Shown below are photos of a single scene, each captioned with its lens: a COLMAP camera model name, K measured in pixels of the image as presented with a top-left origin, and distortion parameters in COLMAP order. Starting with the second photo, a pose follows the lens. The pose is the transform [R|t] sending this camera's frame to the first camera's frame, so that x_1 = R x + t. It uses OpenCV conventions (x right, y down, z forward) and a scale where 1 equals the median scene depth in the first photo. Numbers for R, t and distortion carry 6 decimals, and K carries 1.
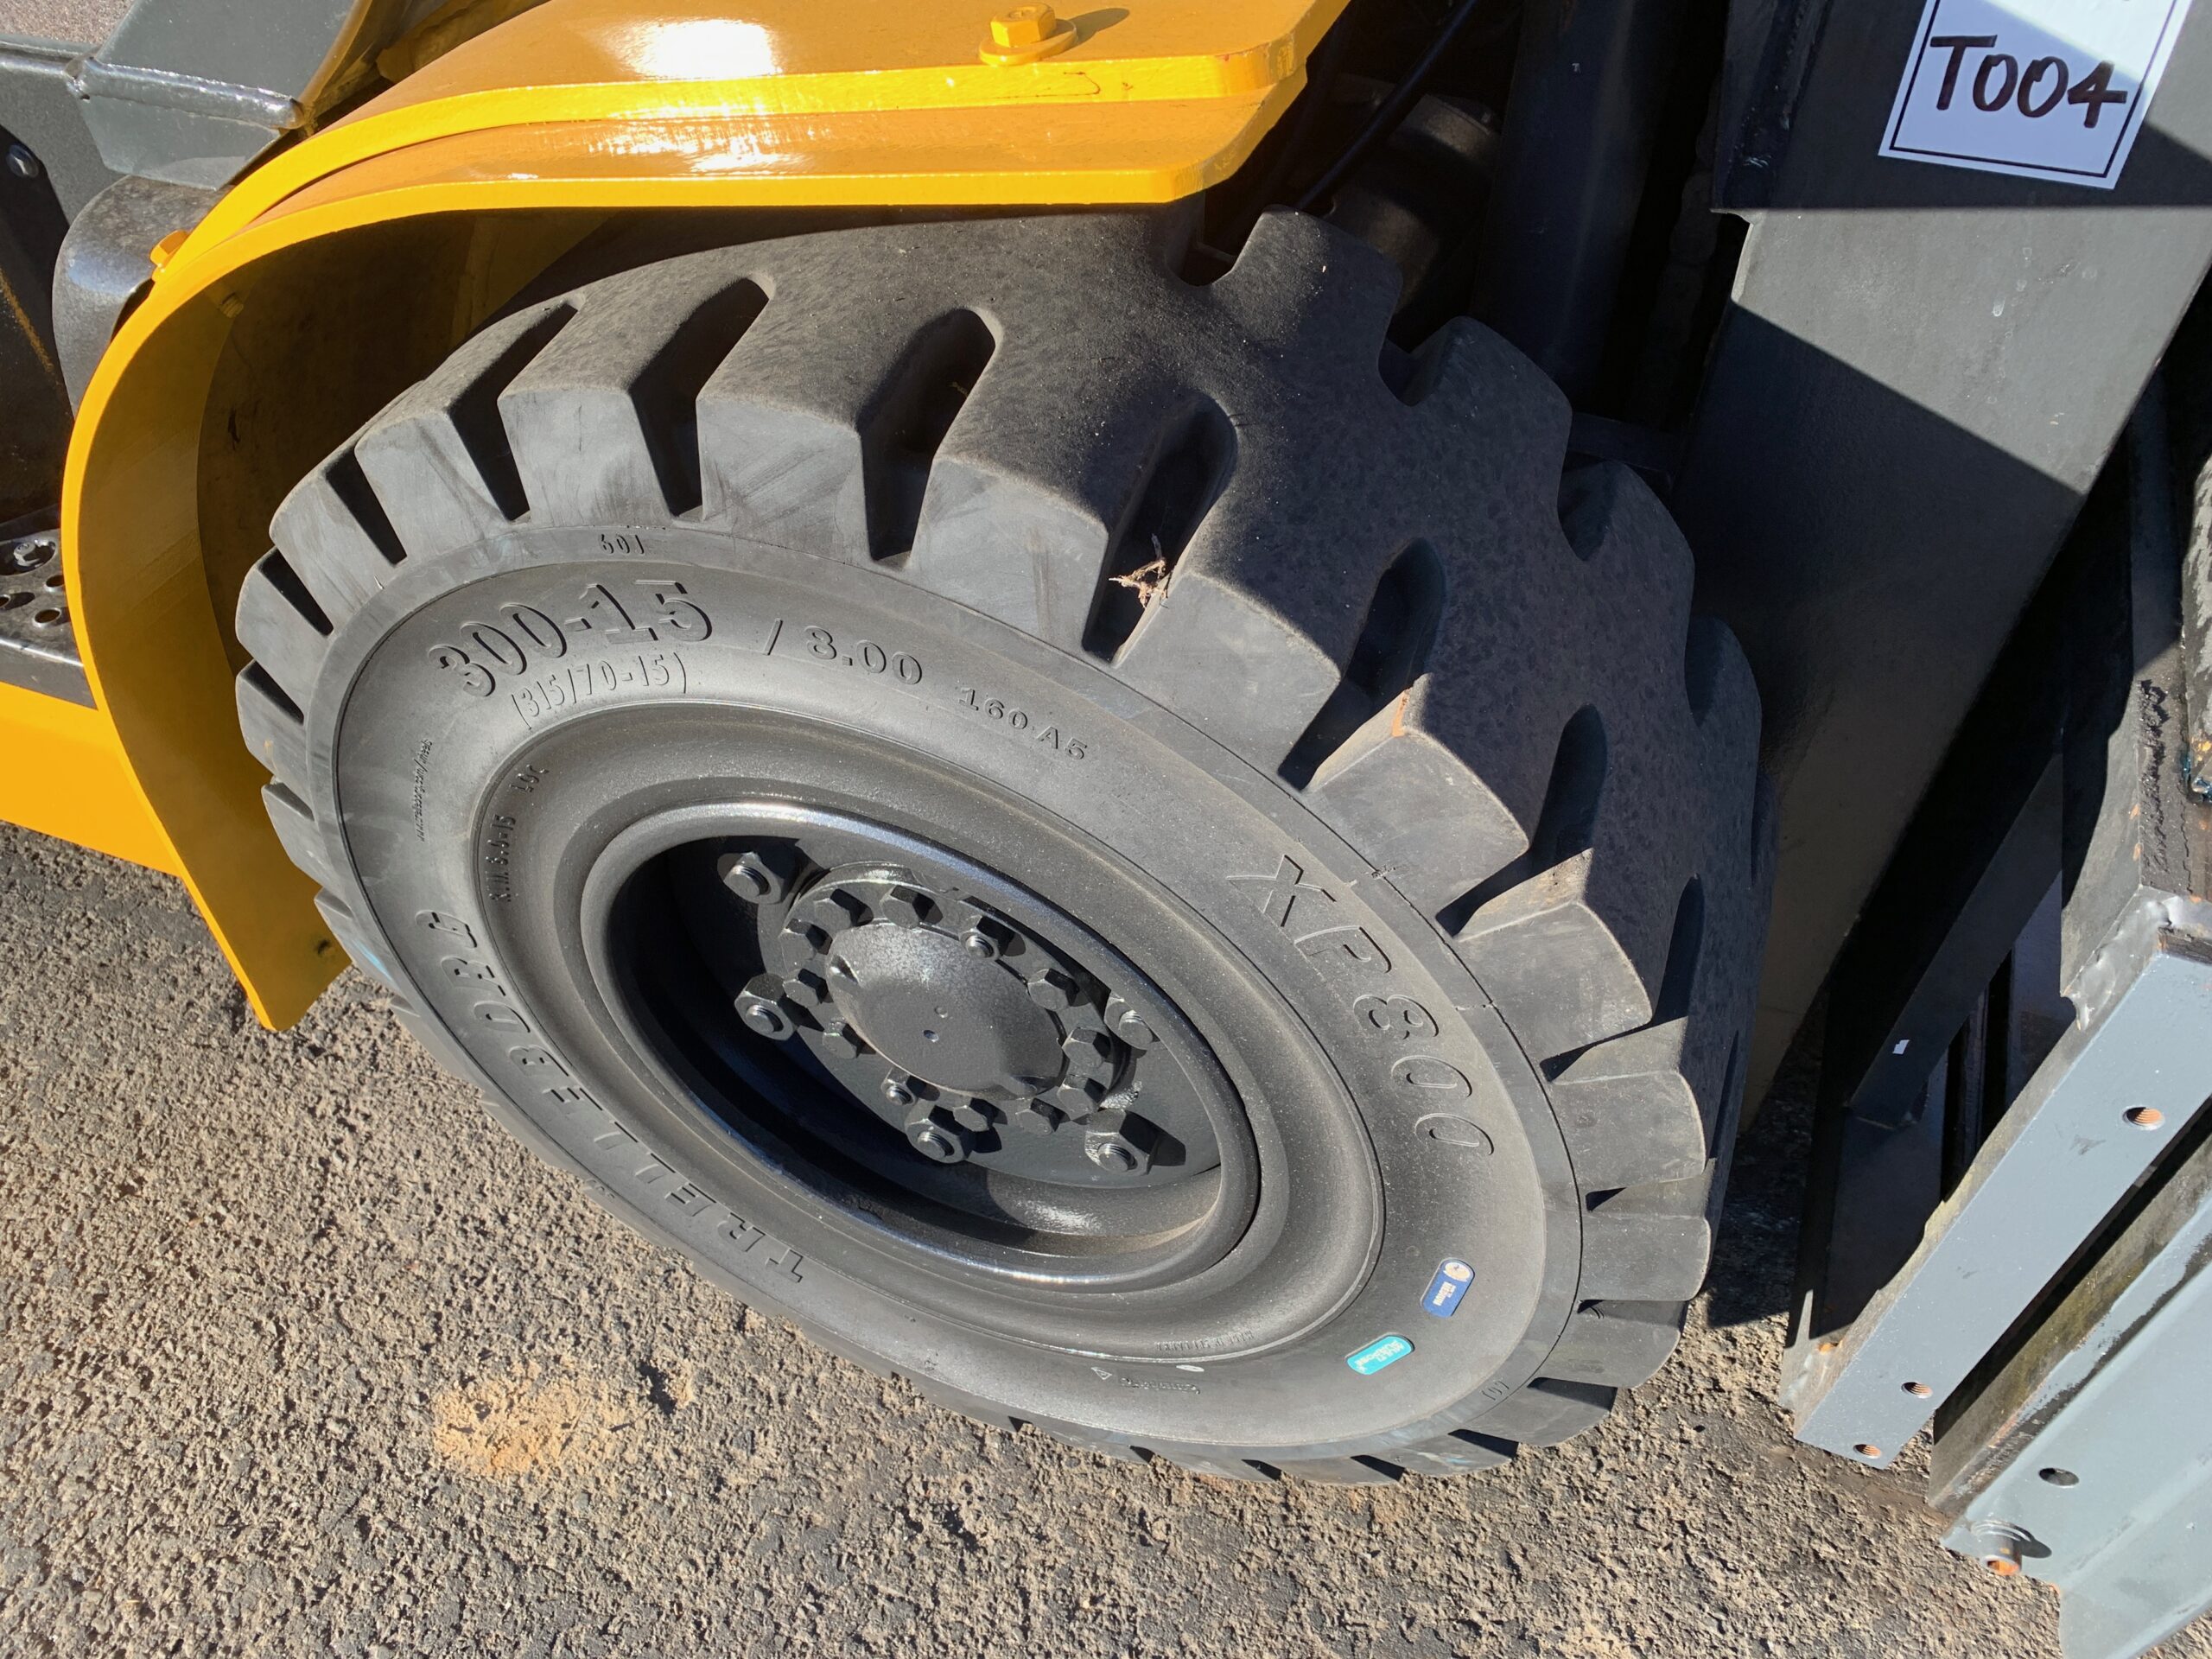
lens RADIAL K [[1716.3, 0, 1104.0], [0, 1716.3, 832.3], [0, 0, 1]] dist [-0.004732, -0.002343]
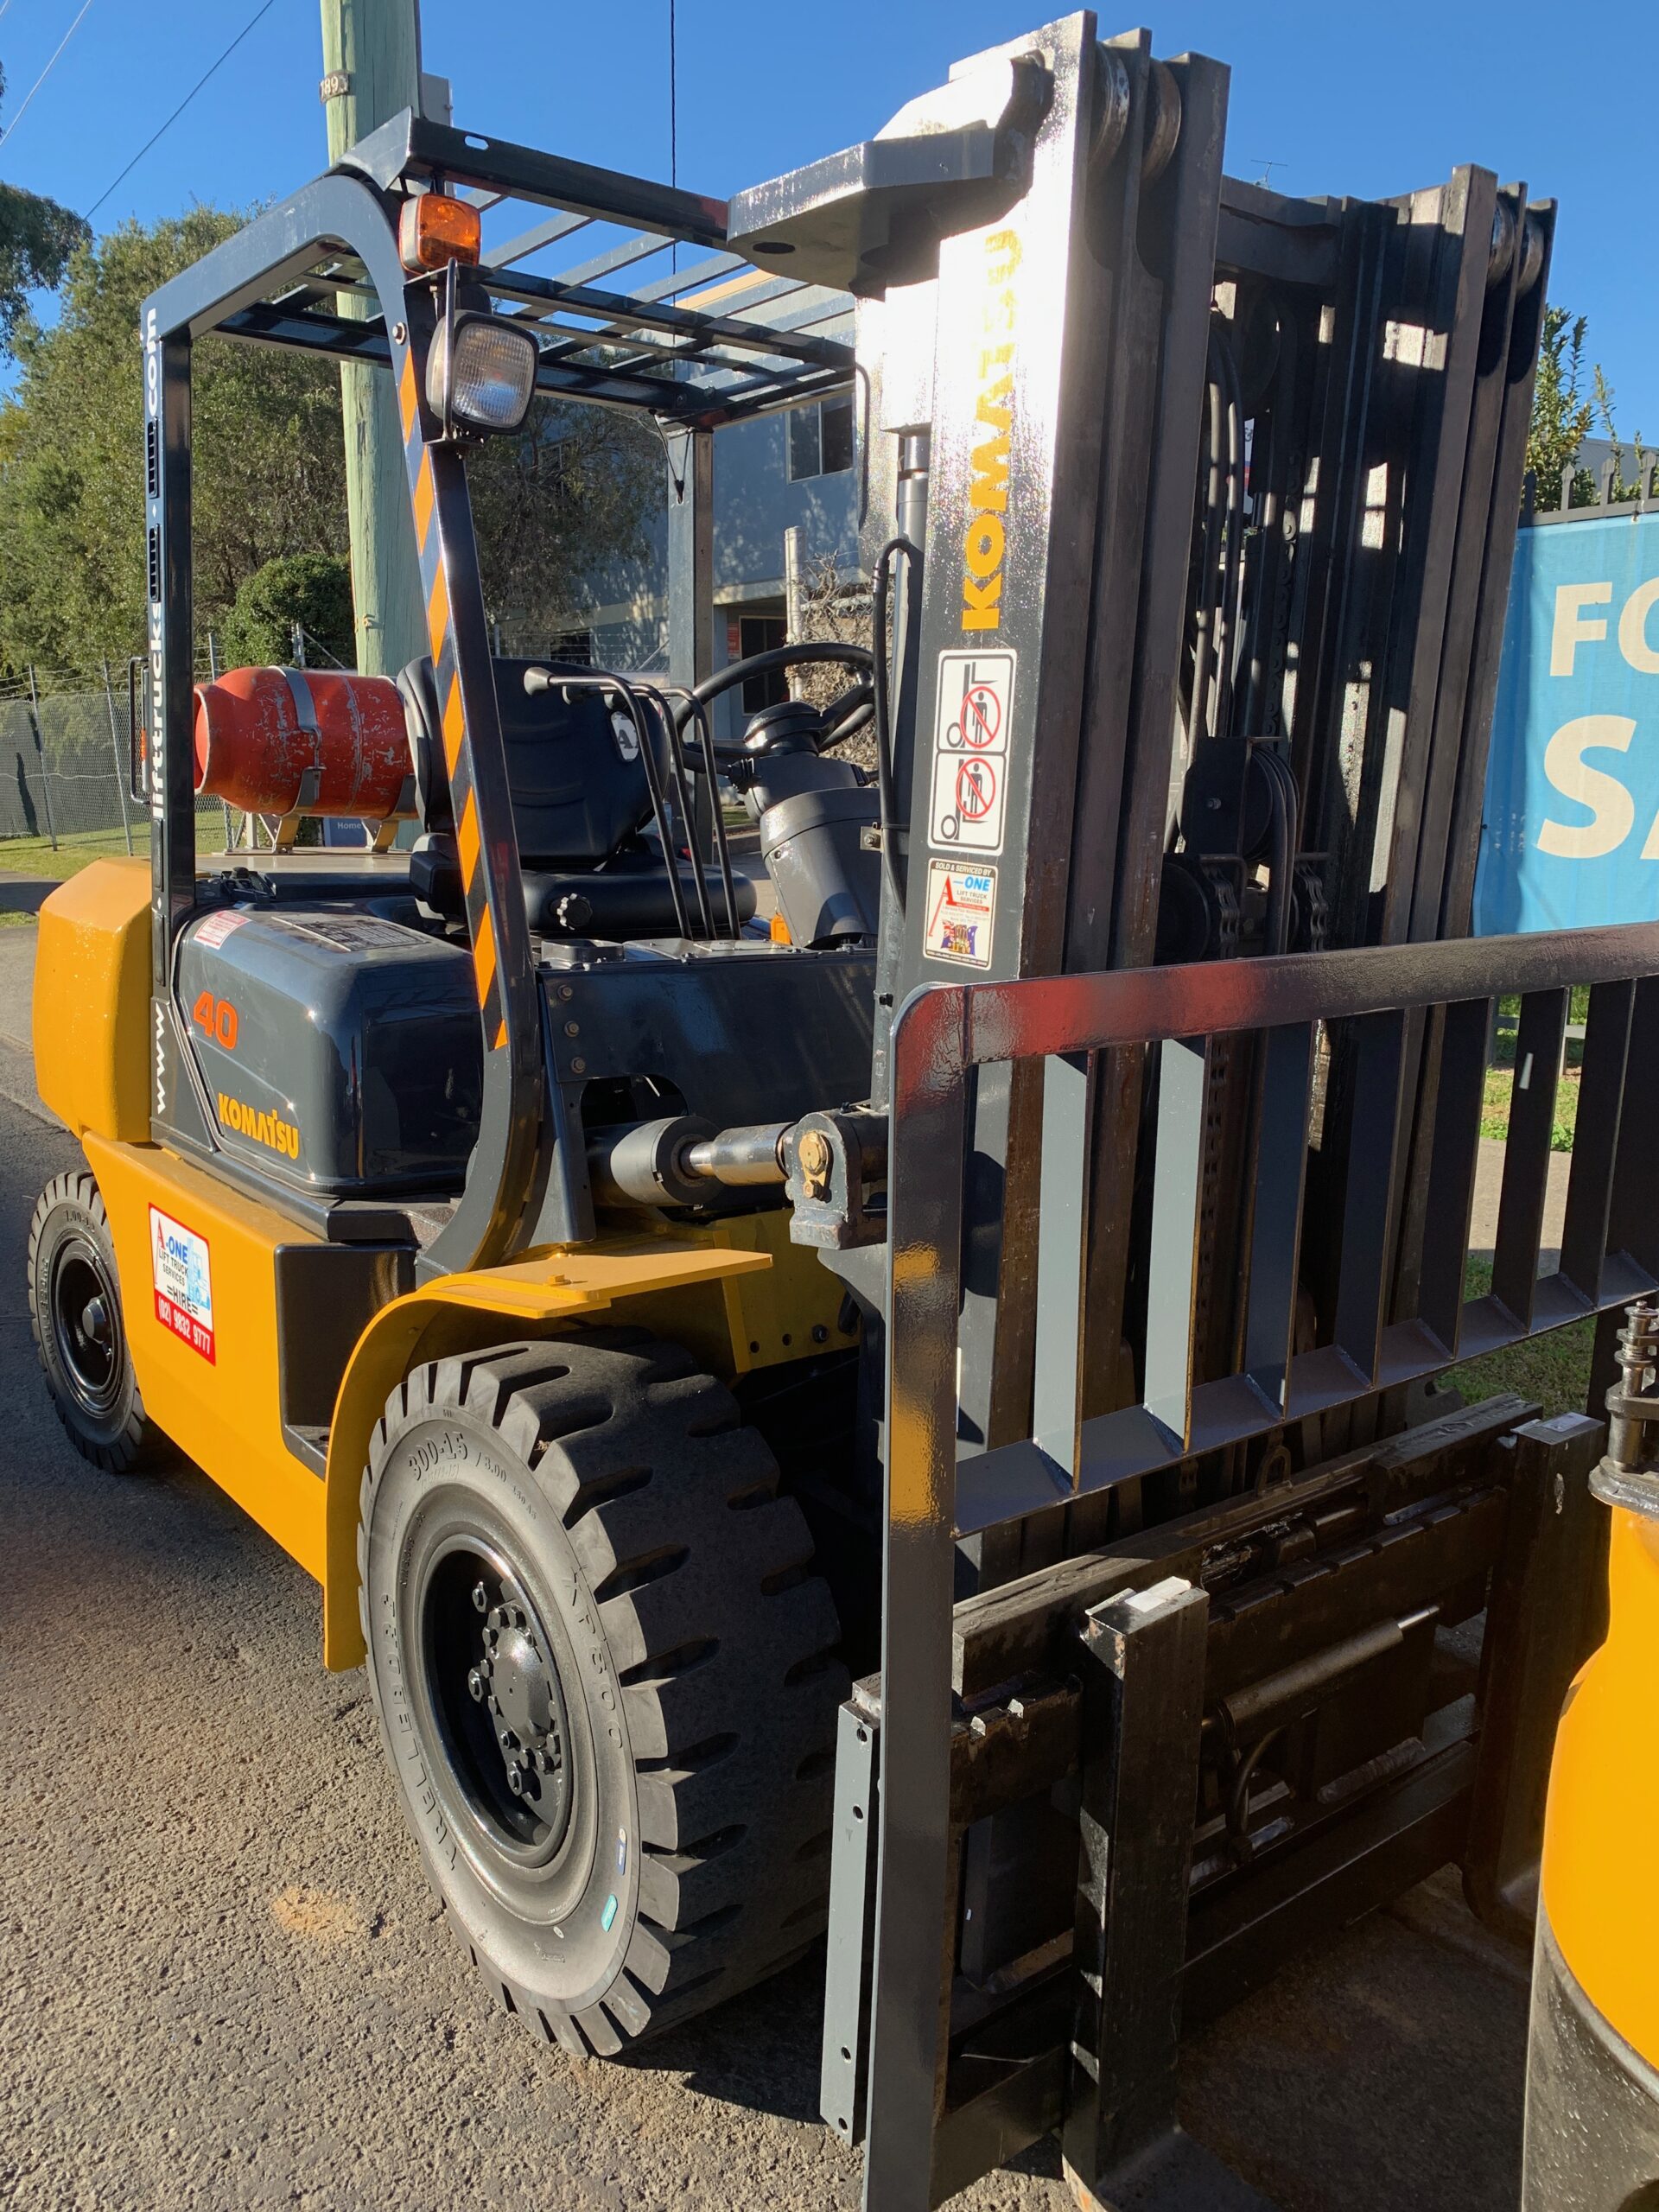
lens RADIAL K [[1716.3, 0, 821.7], [0, 1716.3, 1121.5], [0, 0, 1]] dist [-0.004732, -0.002343]
pose [[0.856796, 0.140381, -0.496180, 1.006413], [-0.399302, 0.789470, -0.466149, 0.333442], [0.326280, 0.597520, 0.732469, -0.753865]]
